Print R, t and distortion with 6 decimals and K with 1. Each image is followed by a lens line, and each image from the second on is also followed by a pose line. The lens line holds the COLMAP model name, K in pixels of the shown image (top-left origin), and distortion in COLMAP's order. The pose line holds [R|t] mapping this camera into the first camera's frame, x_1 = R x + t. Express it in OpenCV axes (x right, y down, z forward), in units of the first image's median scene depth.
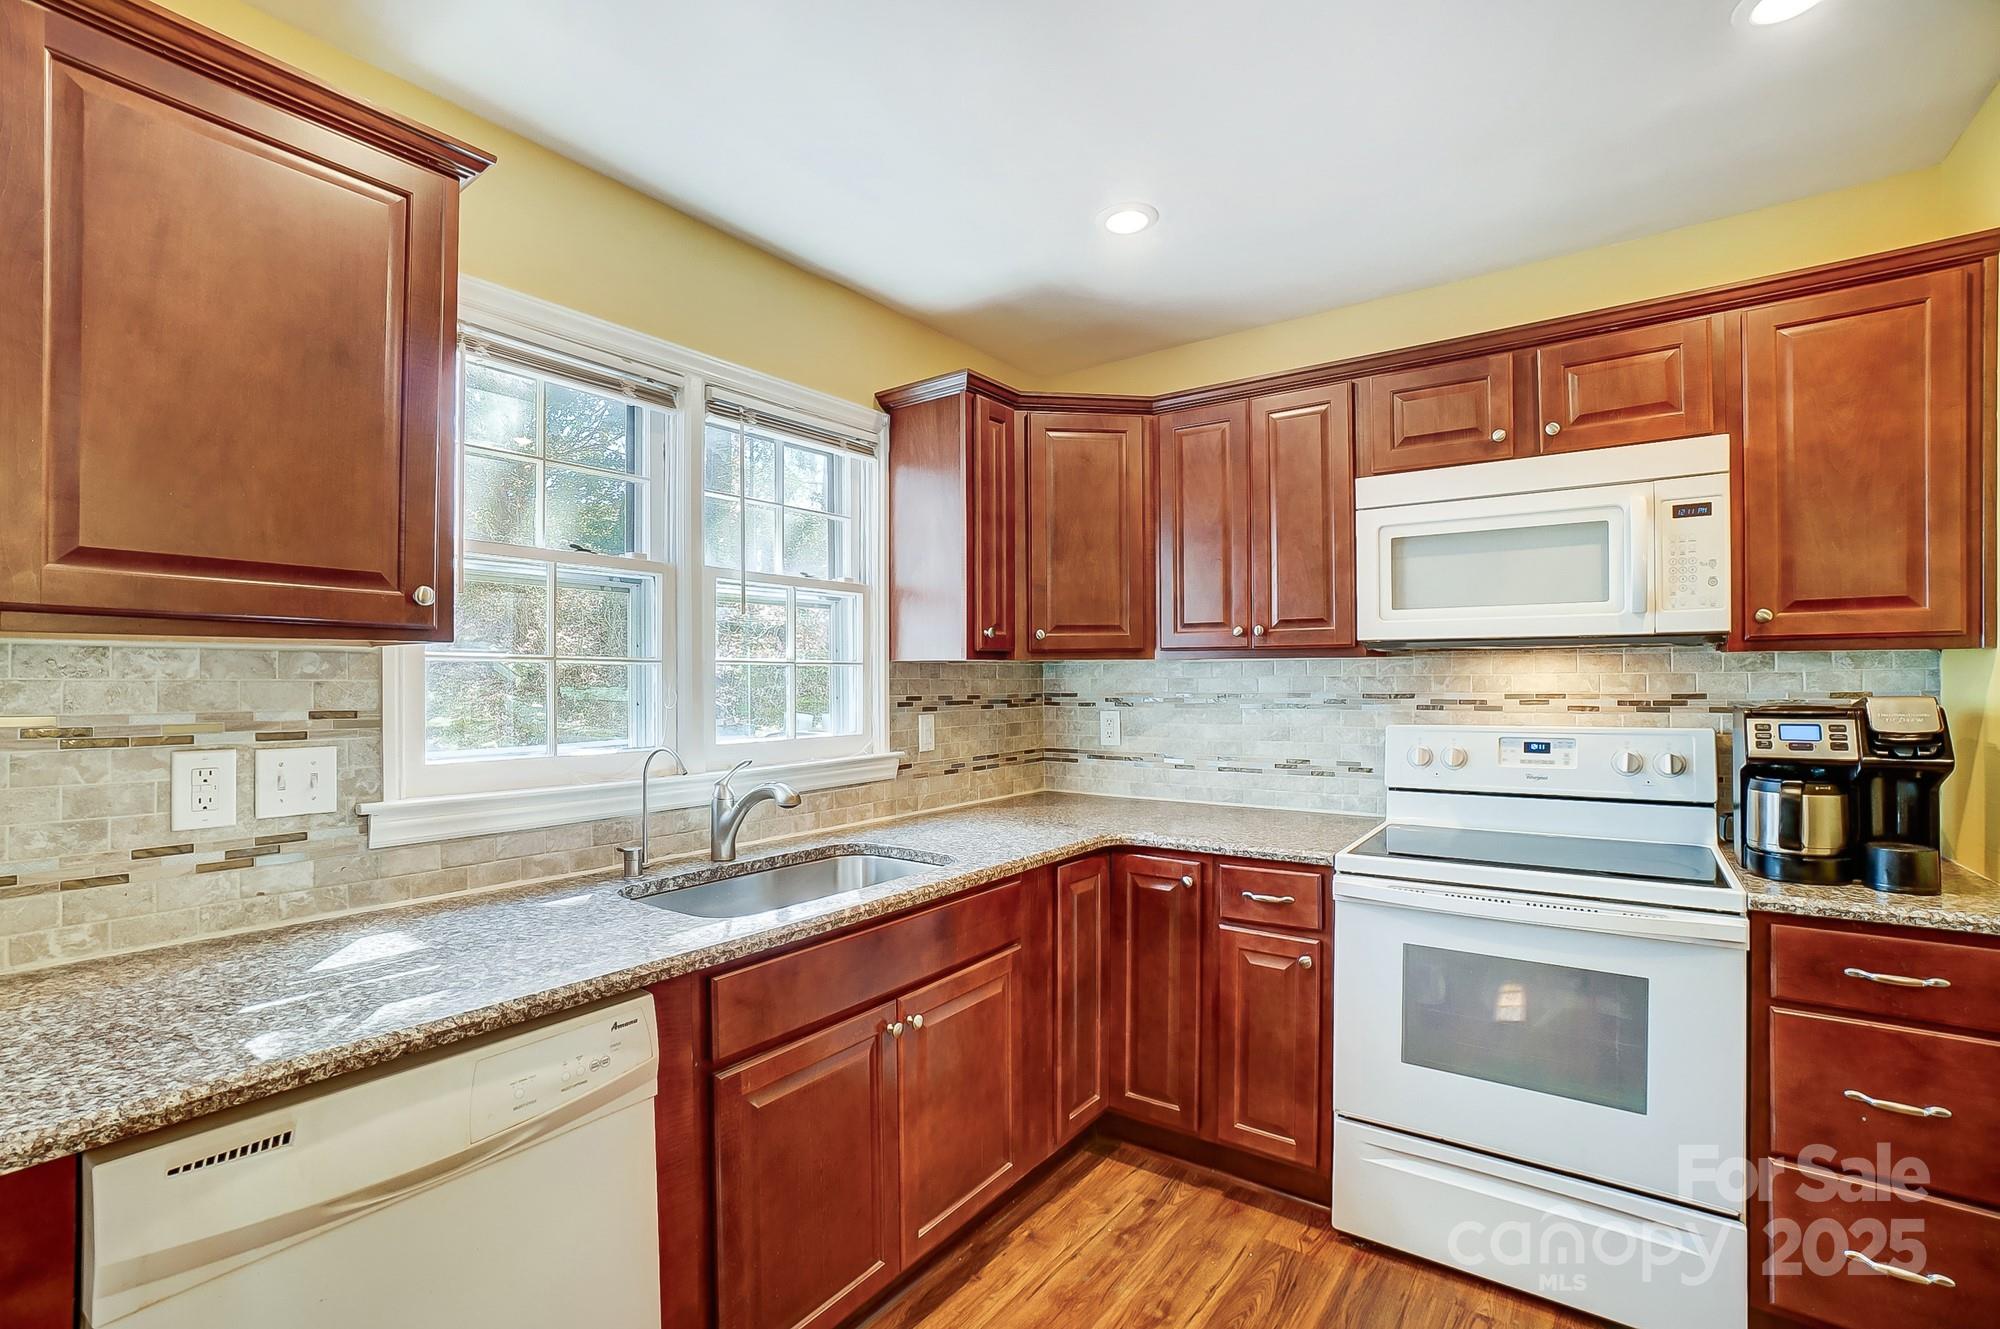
lens RADIAL K [[882.3, 0, 985.0], [0, 882.3, 678.4], [0, 0, 1]] dist [-0.029768, 0.000586]
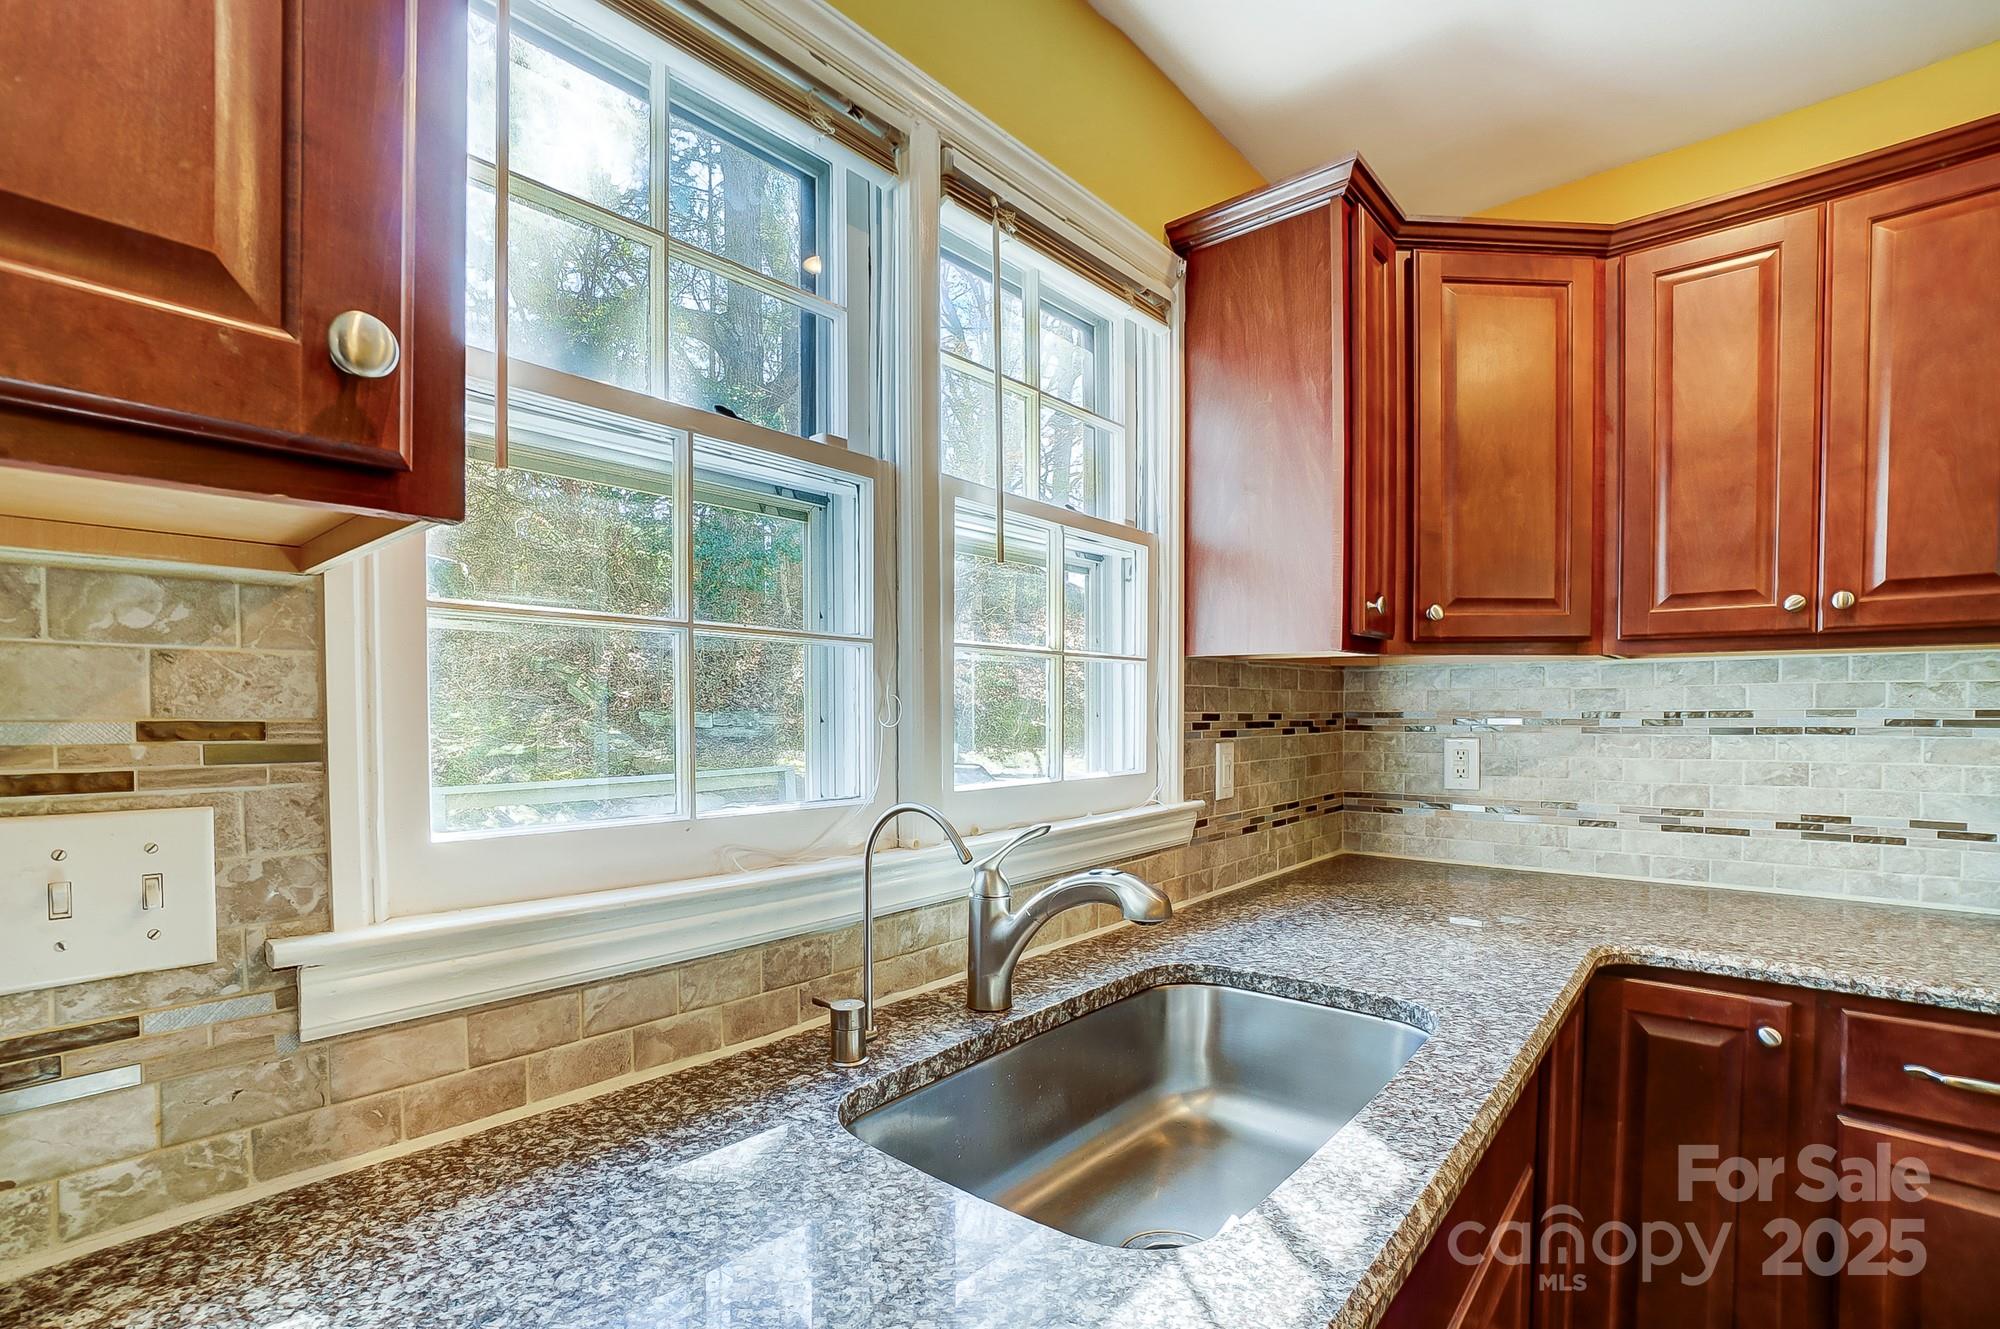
lens RADIAL K [[914.7, 0, 1000.9], [0, 914.7, 731.9], [0, 0, 1]] dist [-0.037092, 0.012779]
pose [[0.997833, 0.002973, -0.065727, -0.217660], [-0.001307, 0.999677, 0.025380, 0.019636], [0.065781, -0.025239, 0.997515, 0.380680]]
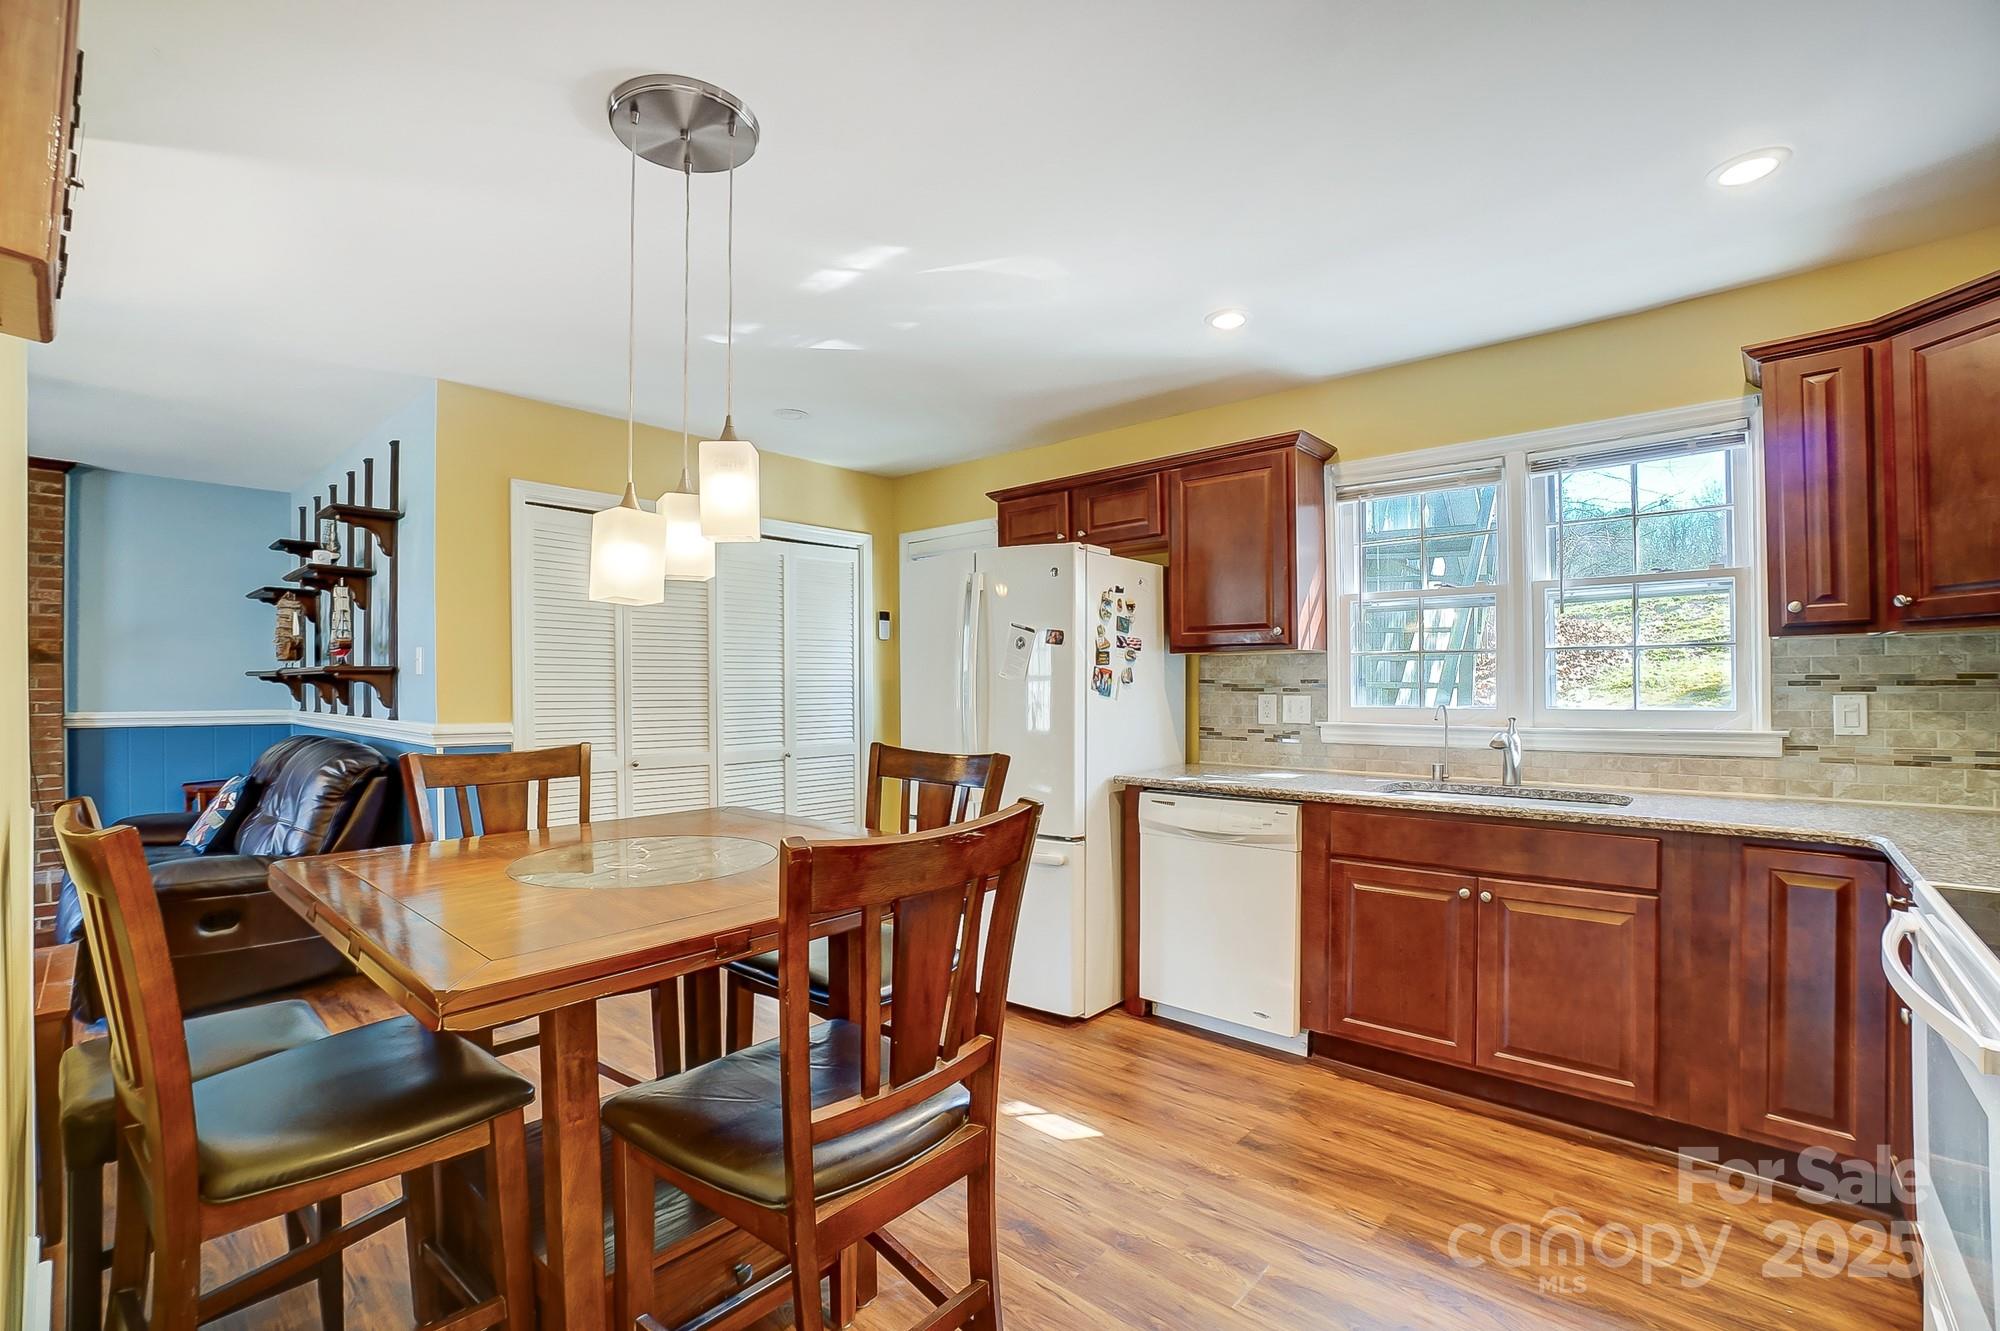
lens RADIAL K [[882.3, 0, 985.0], [0, 882.3, 679.4], [0, 0, 1]] dist [-0.029768, 0.000586]
pose [[-0.073734, 0.002520, -0.997275, 1.034478], [0.012894, 0.999916, 0.001573, 0.014378], [0.997195, -0.012743, -0.073760, 0.205139]]
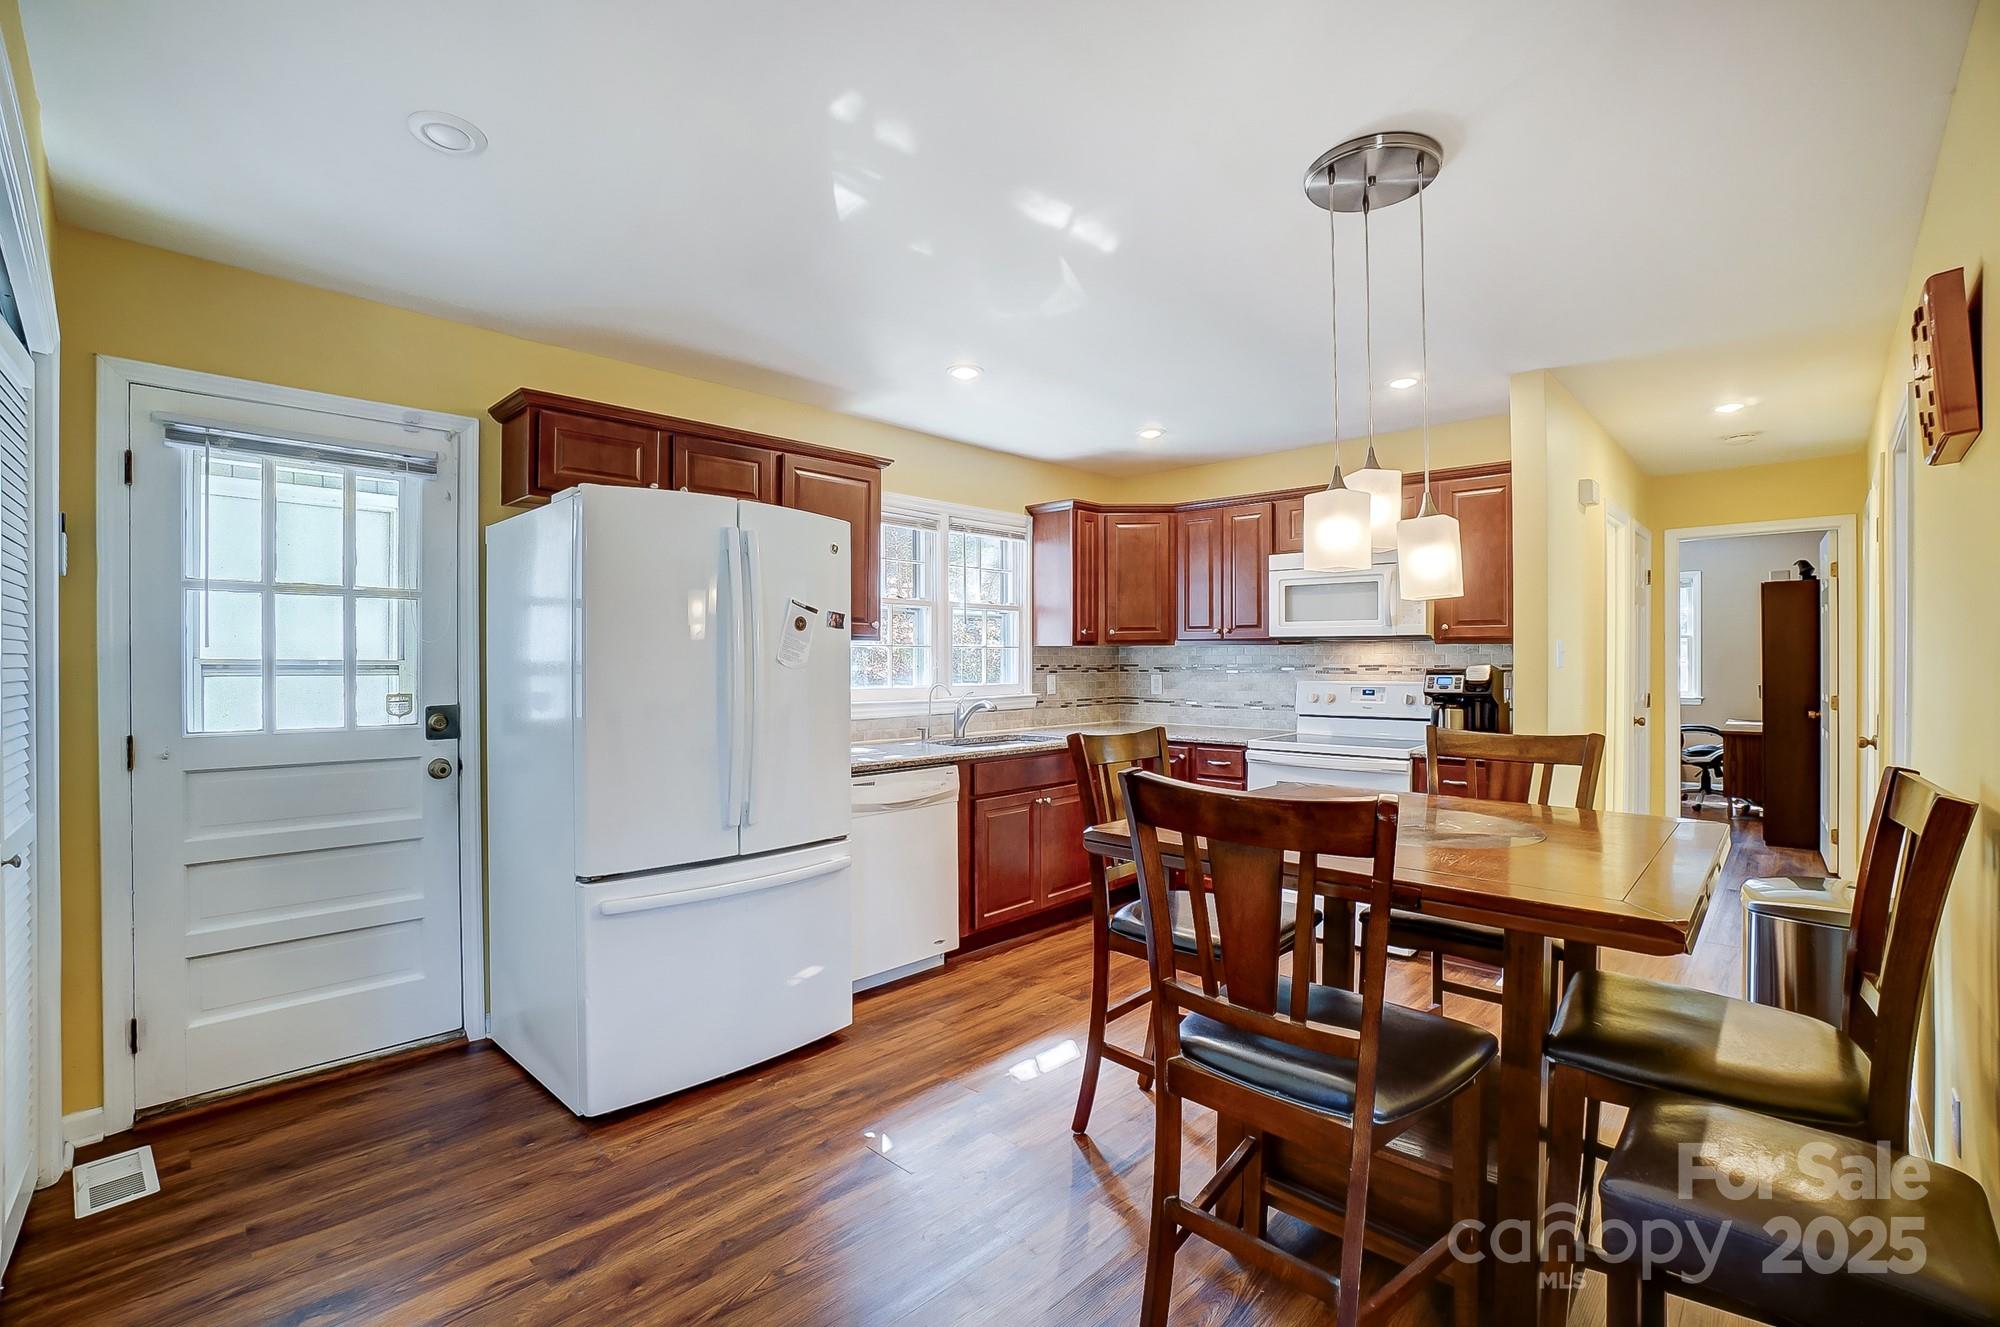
lens RADIAL K [[866.6, 0, 995.6], [0, 866.6, 659.1], [0, 0, 1]] dist [-0.029832, 0.000094]
pose [[0.992468, 0.004670, -0.122417, 0.047576], [-0.004285, 0.999985, 0.003410, 0.002702], [0.122431, -0.002860, 0.992473, -0.966966]]
